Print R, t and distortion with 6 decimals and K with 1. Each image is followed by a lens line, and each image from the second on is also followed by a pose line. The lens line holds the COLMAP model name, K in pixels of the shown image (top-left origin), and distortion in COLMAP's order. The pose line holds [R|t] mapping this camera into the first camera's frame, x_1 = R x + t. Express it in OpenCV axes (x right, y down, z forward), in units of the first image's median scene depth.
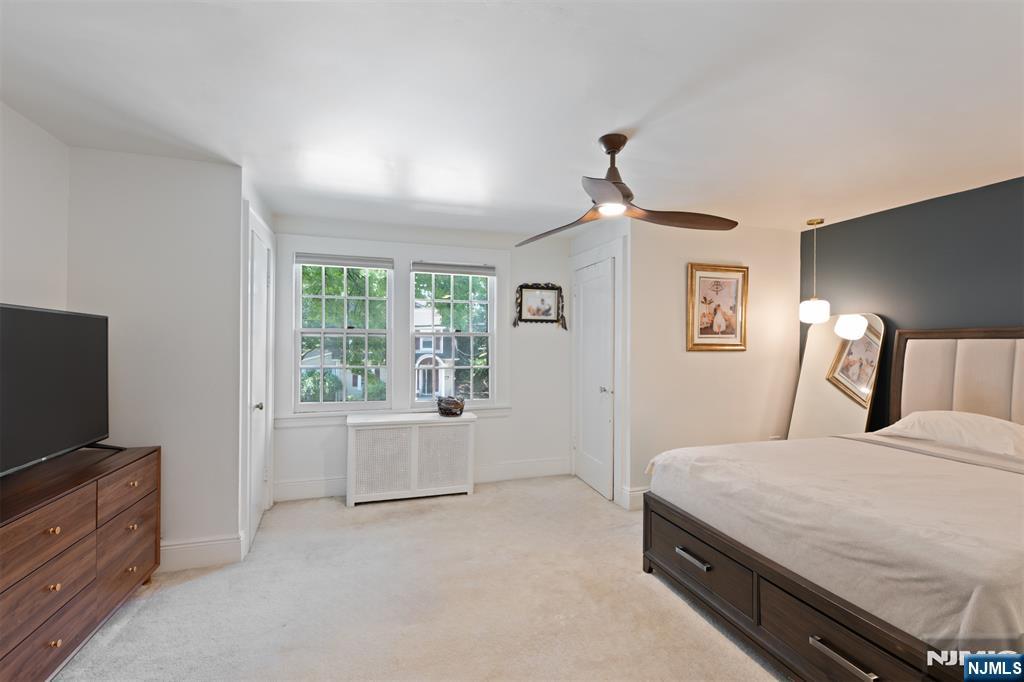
lens RADIAL K [[452.7, 0, 512.0], [0, 452.7, 341.0], [0, 0, 1]] dist [0.000754, -0.000017]
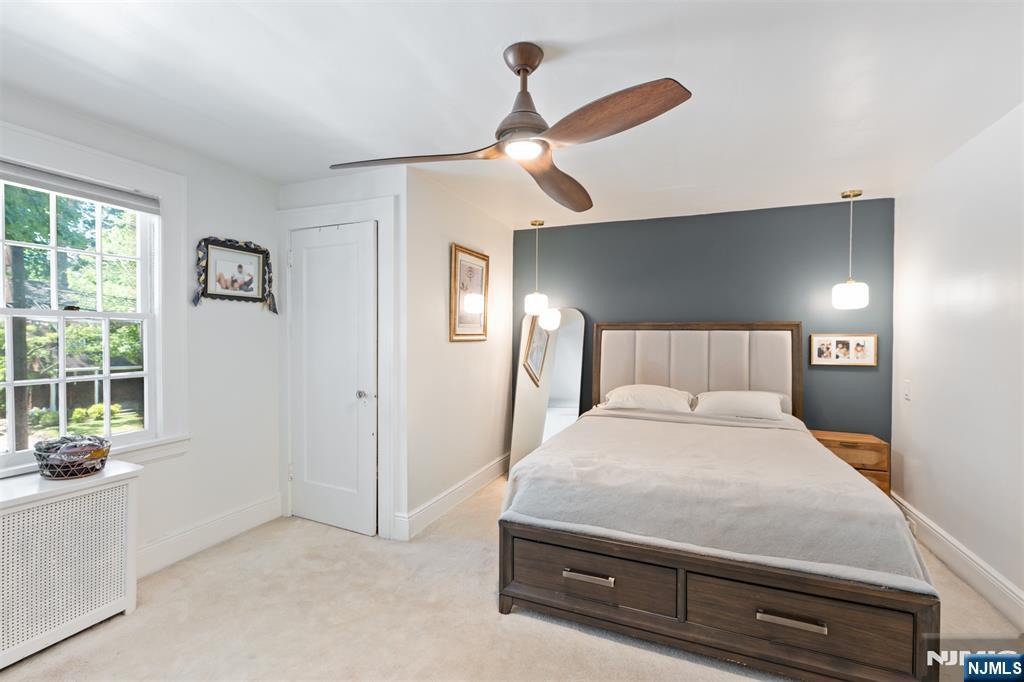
lens RADIAL K [[452.7, 0, 512.0], [0, 452.7, 341.0], [0, 0, 1]] dist [0.000754, -0.000017]
pose [[0.649836, -0.011212, 0.759992, -0.202092], [-0.005765, 0.999790, 0.019679, 0.002702], [-0.760053, -0.017170, 0.649635, 0.308358]]
